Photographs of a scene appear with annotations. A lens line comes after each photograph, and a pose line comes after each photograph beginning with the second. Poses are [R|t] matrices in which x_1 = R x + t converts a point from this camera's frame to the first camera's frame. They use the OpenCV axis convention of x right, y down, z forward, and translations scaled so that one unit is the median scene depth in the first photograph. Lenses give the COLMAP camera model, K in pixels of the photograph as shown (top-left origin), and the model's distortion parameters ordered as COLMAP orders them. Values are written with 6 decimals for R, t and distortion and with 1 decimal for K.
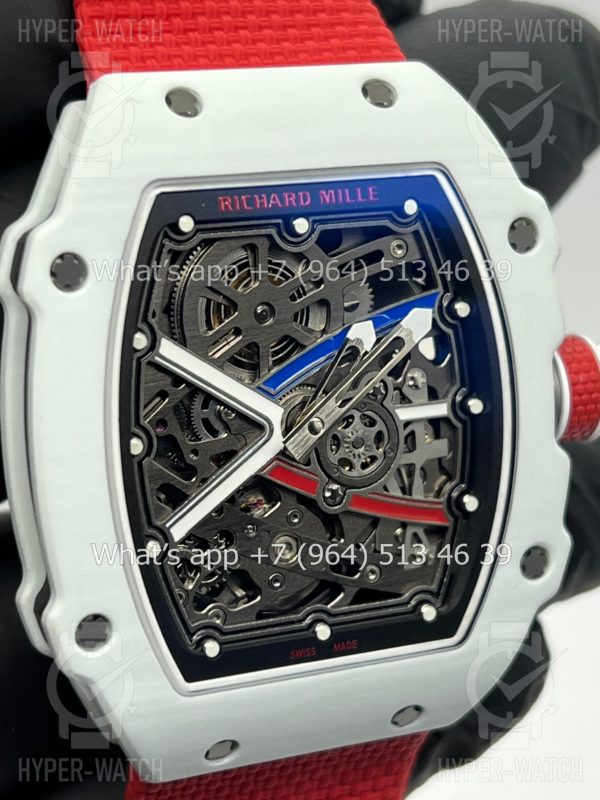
lens RADIAL K [[1895.3, 0, 300.0], [0, 1895.3, 400.0], [0, 0, 1]] dist [0.370579, -2.655052]
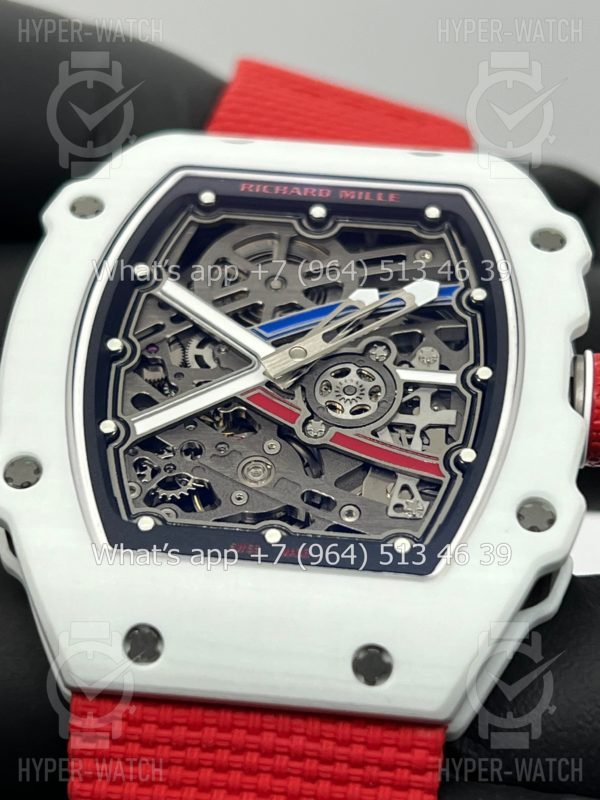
lens RADIAL K [[1895.3, 0, 300.0], [0, 1895.3, 400.0], [0, 0, 1]] dist [0.370579, -2.655052]
pose [[0.894314, -0.131545, -0.427666, 0.429820], [-0.211645, 0.717753, -0.663353, 0.688149], [0.394219, 0.683759, 0.614056, 0.395905]]
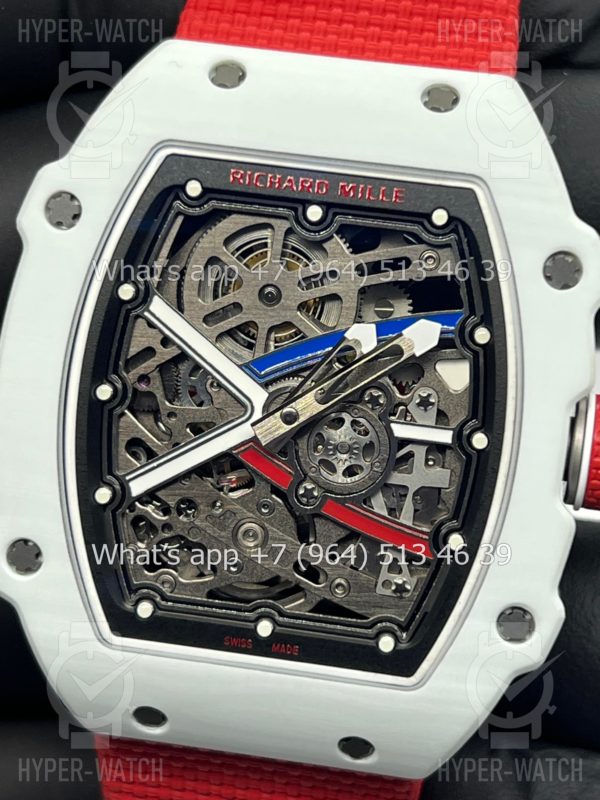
lens RADIAL K [[1895.3, 0, 300.0], [0, 1895.3, 400.0], [0, 0, 1]] dist [0.370579, -2.655052]
pose [[0.856626, 0.195139, -0.477612, 0.473644], [-0.230132, 0.973041, -0.015200, 0.018880], [0.461770, 0.122934, 0.878439, 0.138112]]
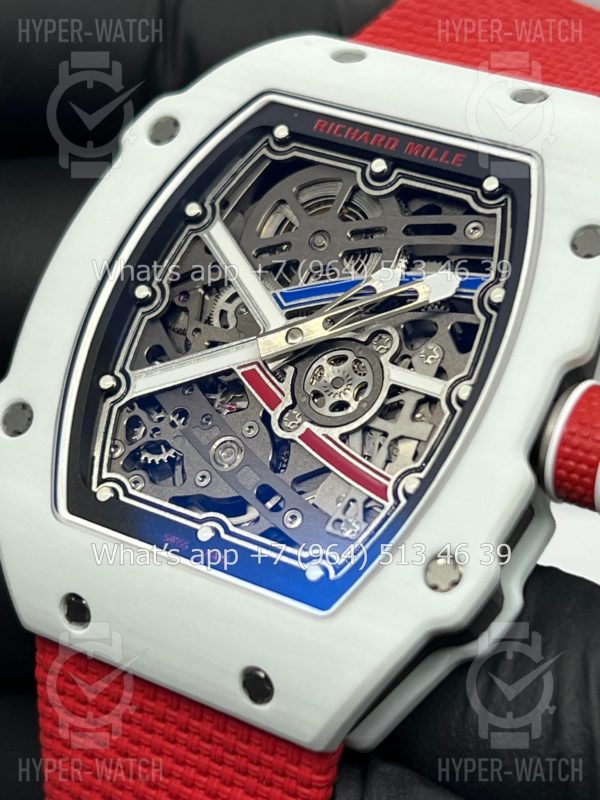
lens RADIAL K [[1895.3, 0, 300.0], [0, 1895.3, 400.0], [0, 0, 1]] dist [0.370579, -2.655052]
pose [[0.619222, 0.142663, -0.772147, 0.762397], [-0.528347, 0.803151, -0.275315, 0.304716], [0.580873, 0.578443, 0.572704, 0.453450]]
